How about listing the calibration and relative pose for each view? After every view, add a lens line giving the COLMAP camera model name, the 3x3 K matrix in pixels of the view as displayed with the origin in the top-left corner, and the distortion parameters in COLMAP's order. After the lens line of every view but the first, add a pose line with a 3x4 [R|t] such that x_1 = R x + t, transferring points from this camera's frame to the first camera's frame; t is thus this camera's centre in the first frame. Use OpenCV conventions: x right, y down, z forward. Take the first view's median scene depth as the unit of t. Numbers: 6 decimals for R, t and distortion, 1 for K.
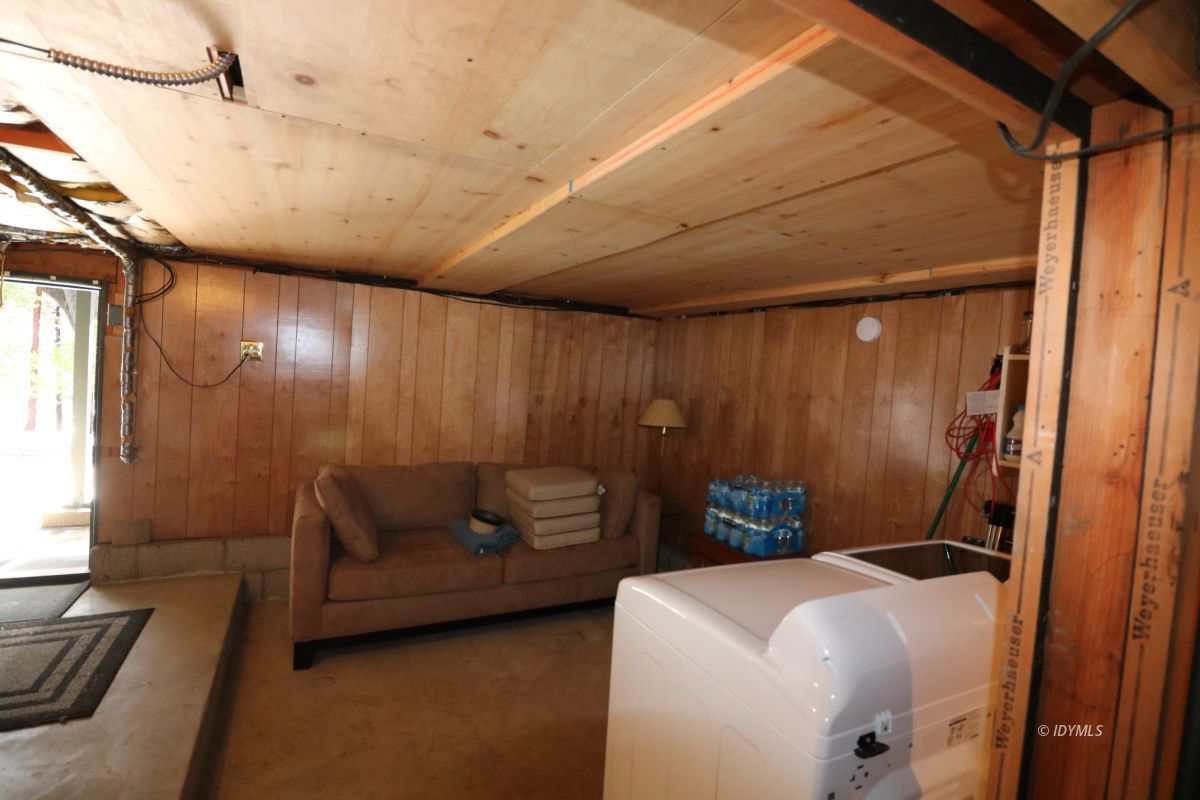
lens RADIAL K [[558.2, 0, 606.2], [0, 558.2, 392.0], [0, 0, 1]] dist [-0.015558, -0.001239]
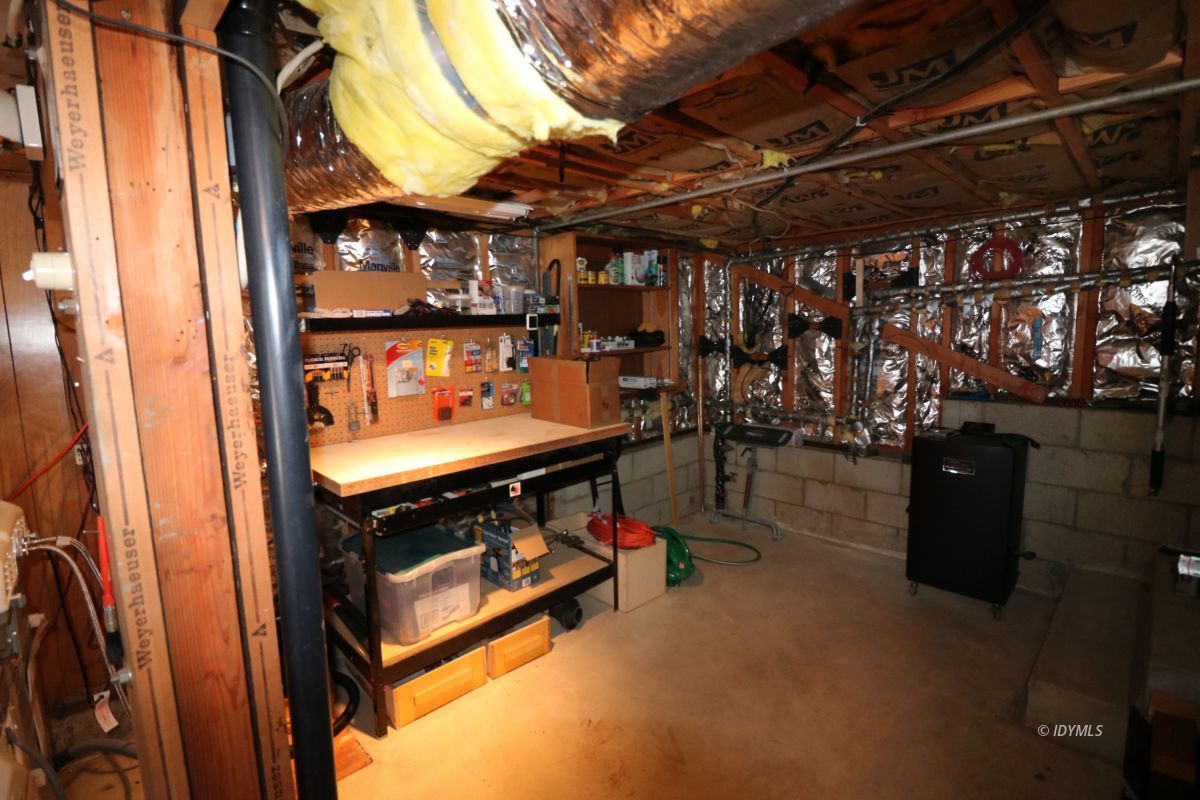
lens RADIAL K [[558.2, 0, 603.0], [0, 558.2, 399.3], [0, 0, 1]] dist [-0.015558, -0.001239]
pose [[-0.282747, -0.185757, 0.941036, -0.357132], [0.043962, 0.977528, 0.206170, 0.038517], [-0.958187, 0.099663, -0.268227, 0.502543]]
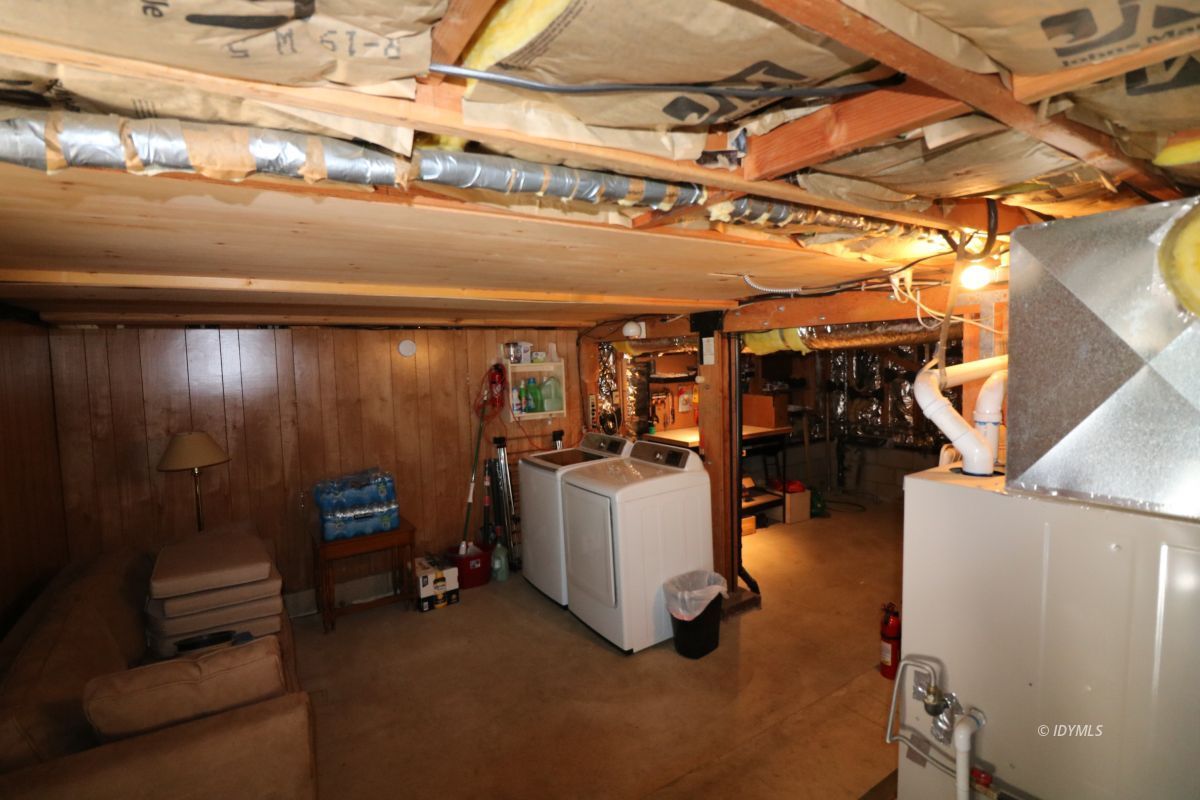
lens RADIAL K [[558.2, 0, 599.1], [0, 558.2, 392.9], [0, 0, 1]] dist [-0.015558, -0.001239]
pose [[-0.083436, -0.127561, 0.988315, -4.121735], [0.060451, 0.989299, 0.132791, -0.651304], [-0.994678, 0.070824, -0.074832, 2.503146]]
